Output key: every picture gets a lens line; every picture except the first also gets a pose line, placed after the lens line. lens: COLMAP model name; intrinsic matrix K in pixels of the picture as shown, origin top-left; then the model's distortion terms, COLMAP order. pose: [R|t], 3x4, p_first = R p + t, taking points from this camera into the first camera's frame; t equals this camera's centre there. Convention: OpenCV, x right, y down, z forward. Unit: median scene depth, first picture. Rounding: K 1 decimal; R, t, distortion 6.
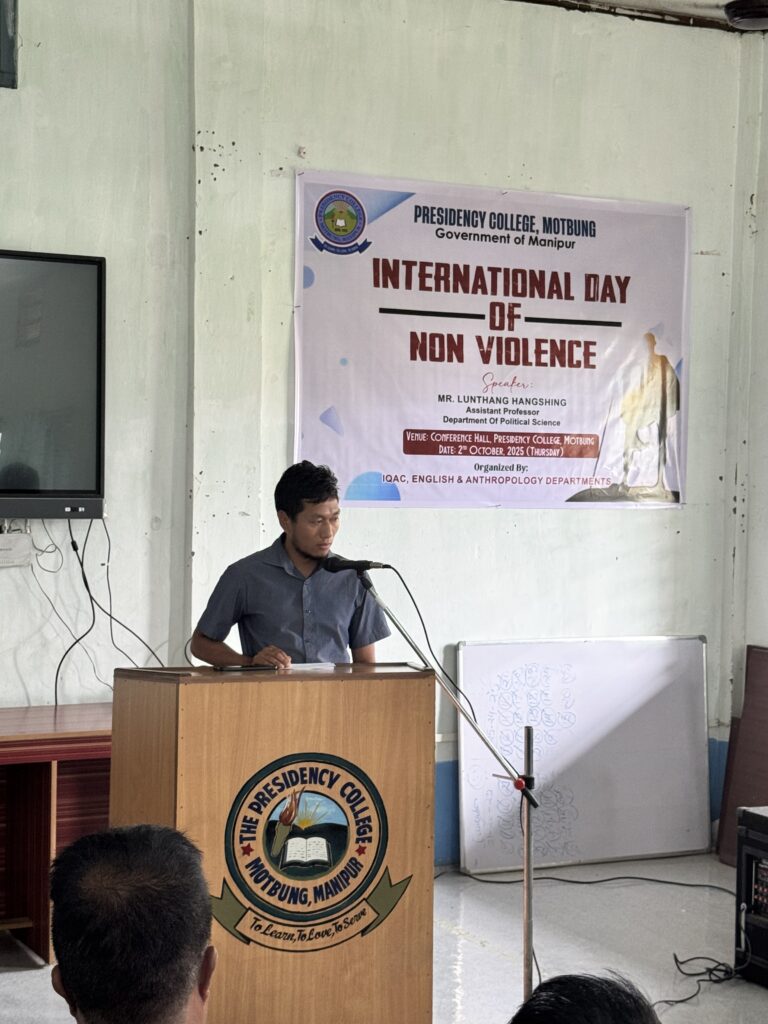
lens RADIAL K [[1815.4, 0, 384.8], [0, 1815.4, 516.9], [0, 0, 1]] dist [0.150565, 0.000000]
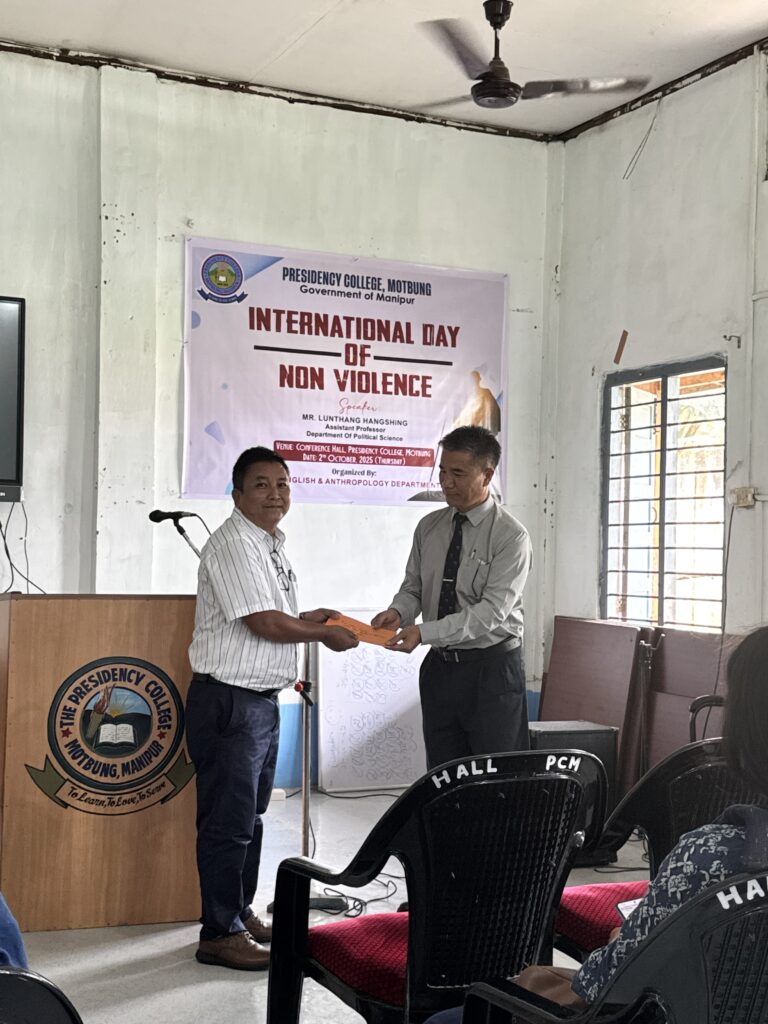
lens RADIAL K [[1415.8, 0, 379.4], [0, 1415.8, 510.5], [0, 0, 1]] dist [0.141561, 0.000000]
pose [[0.999808, 0.000793, -0.019589, 0.106425], [-0.001783, 0.998718, -0.050581, 0.052542], [0.019524, 0.050606, 0.998528, 0.007678]]
